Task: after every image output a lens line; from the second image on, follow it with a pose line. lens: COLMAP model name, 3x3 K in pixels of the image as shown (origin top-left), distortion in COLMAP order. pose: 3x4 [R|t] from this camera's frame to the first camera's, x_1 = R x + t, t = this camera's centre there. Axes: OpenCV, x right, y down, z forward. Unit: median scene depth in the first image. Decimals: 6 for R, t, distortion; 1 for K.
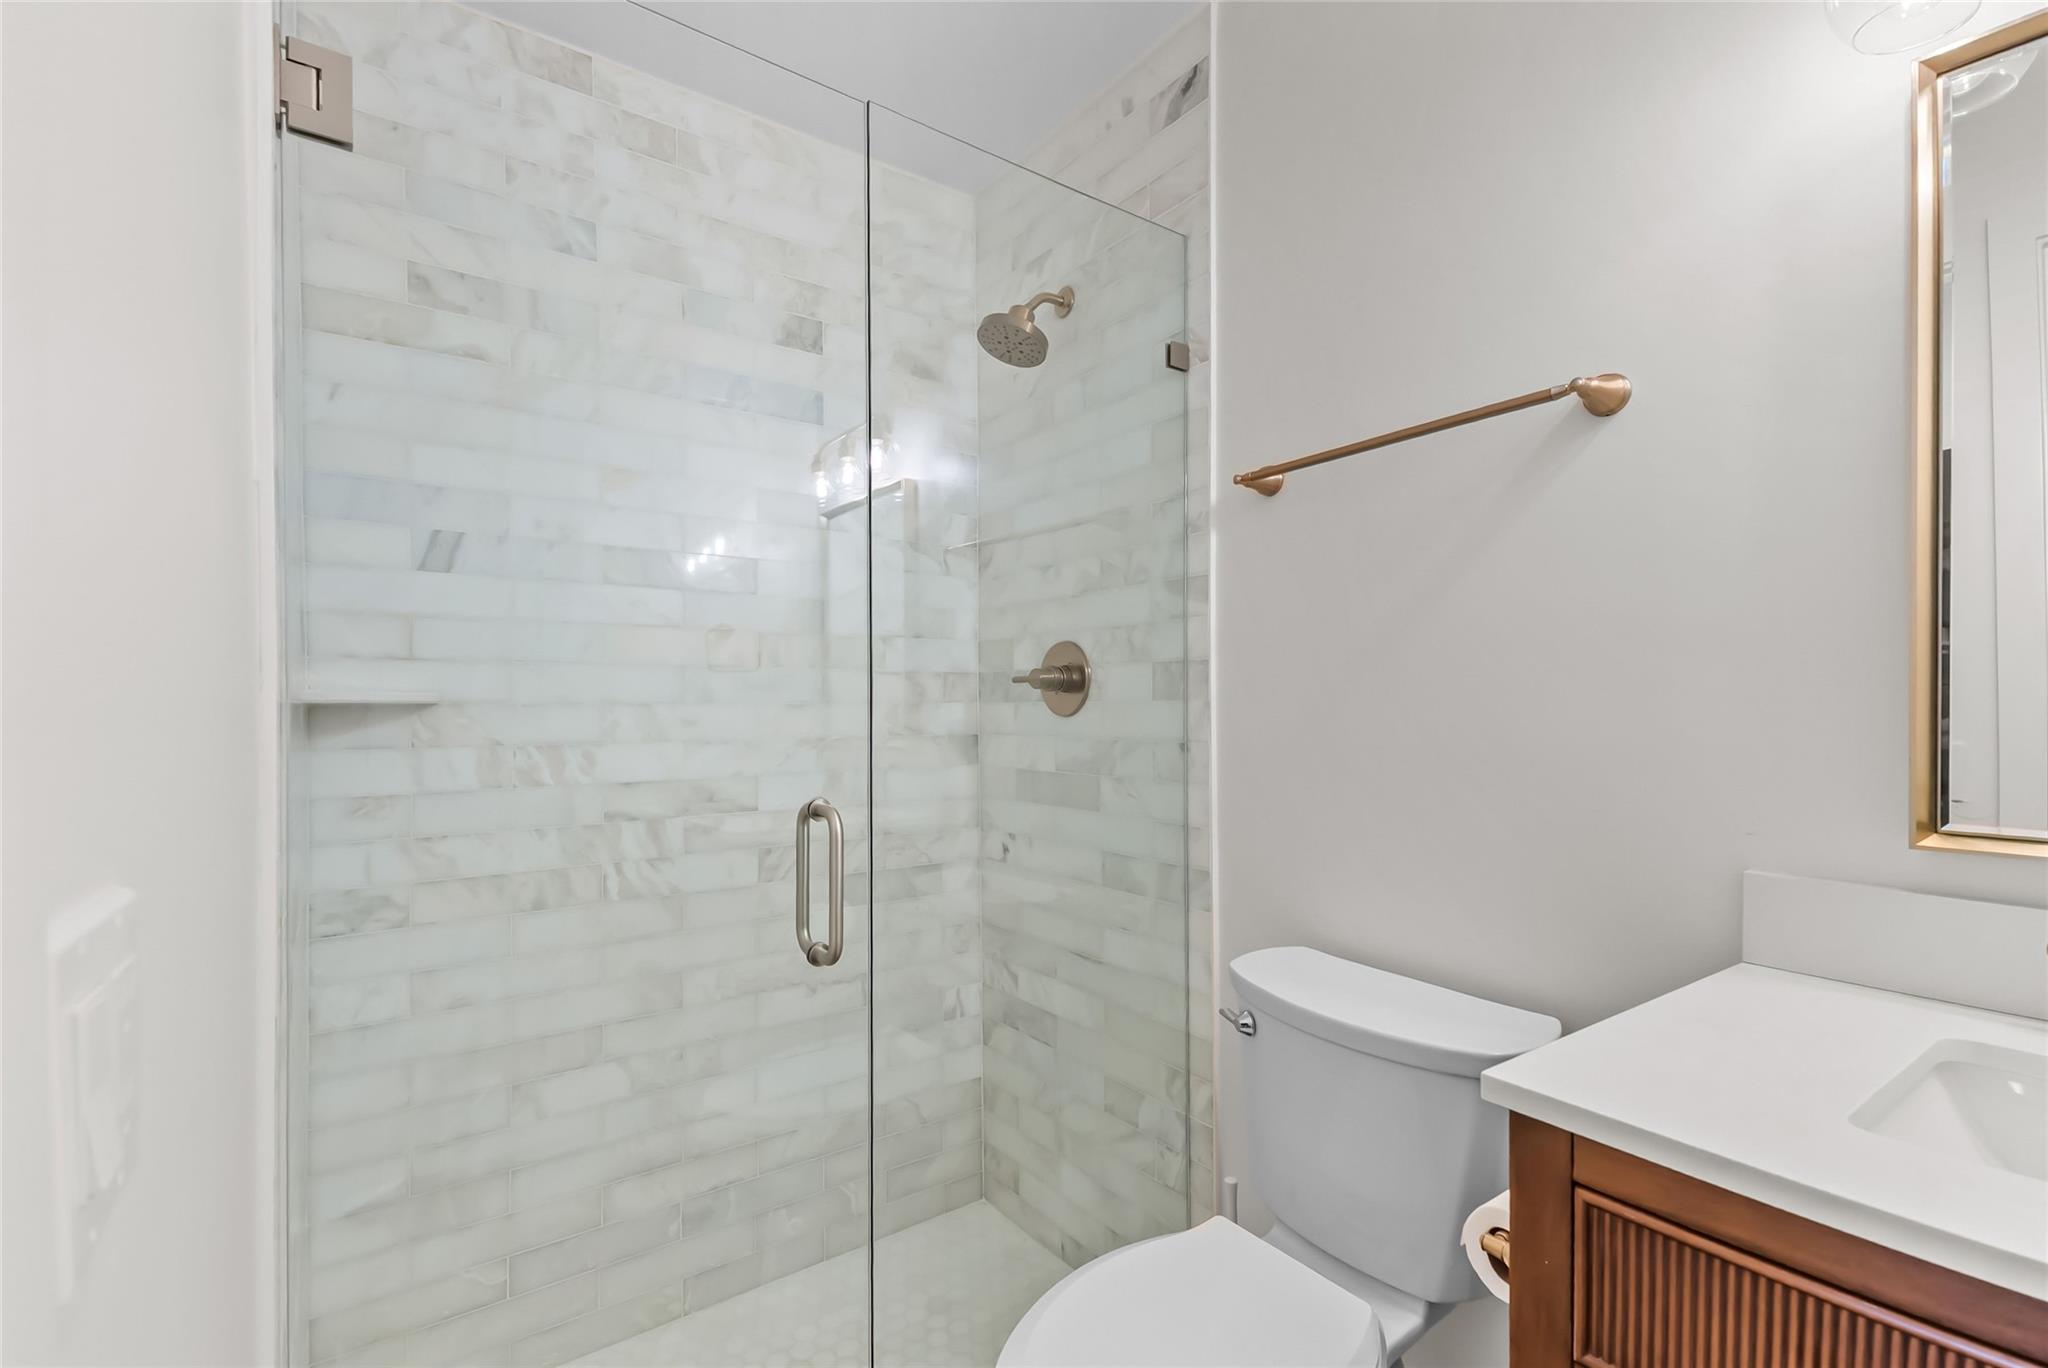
lens RADIAL K [[900.0, 0, 1016.9], [0, 900.0, 692.4], [0, 0, 1]] dist [0.035948, -0.016300]
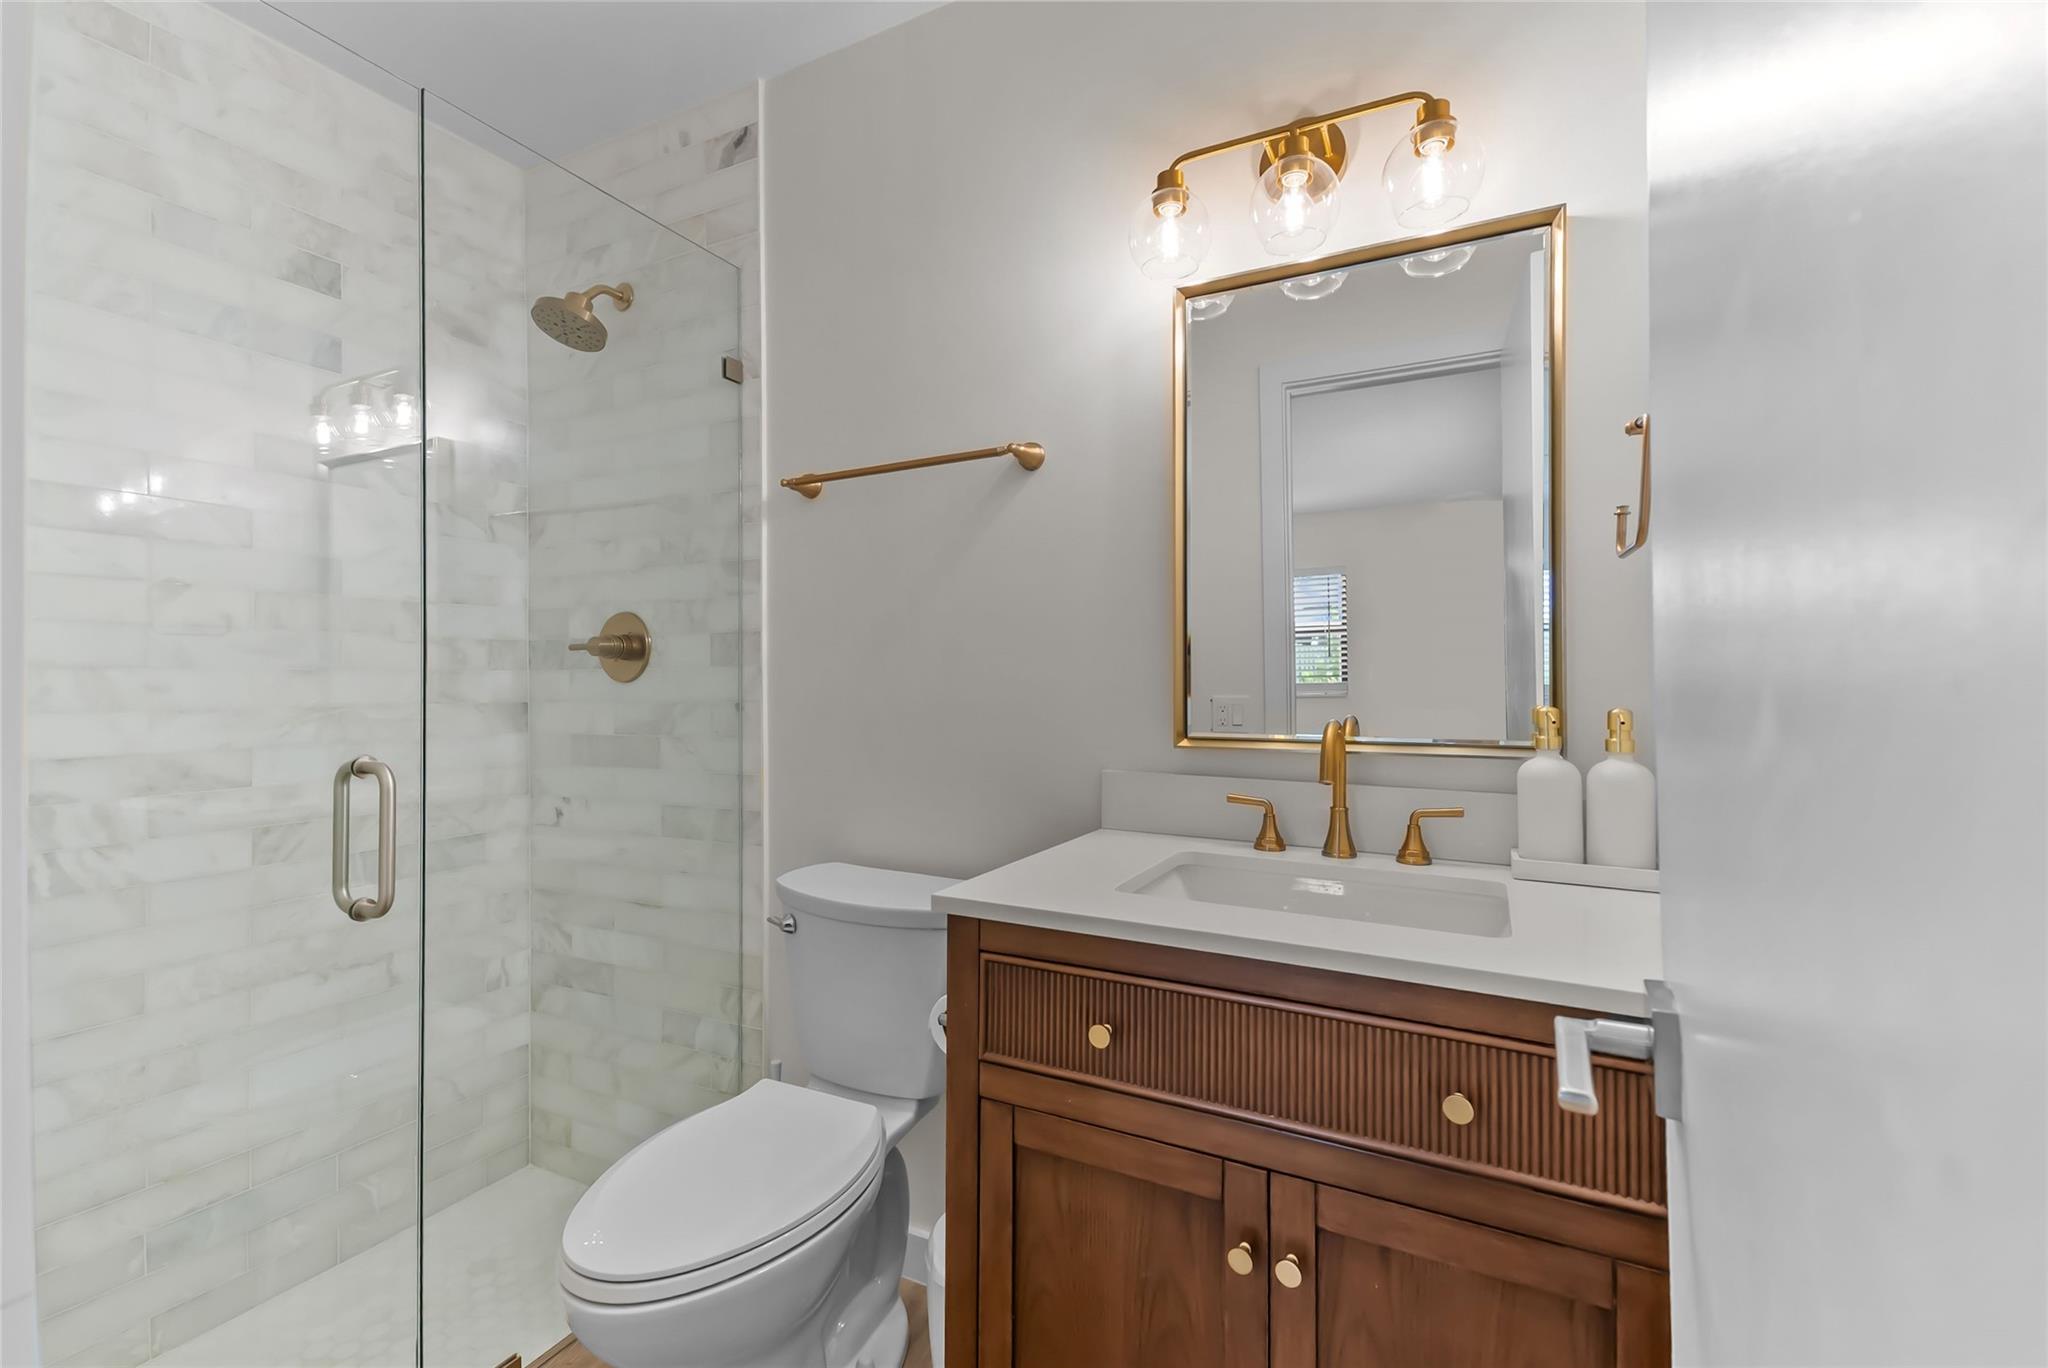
lens RADIAL K [[864.7, 0, 1014.0], [0, 864.7, 674.1], [0, 0, 1]] dist [0.027737, -0.013950]
pose [[0.884169, 0.001083, 0.467166, -0.021762], [-0.002324, 0.999995, 0.002081, 0.014937], [-0.467161, -0.002925, 0.884167, -0.142268]]
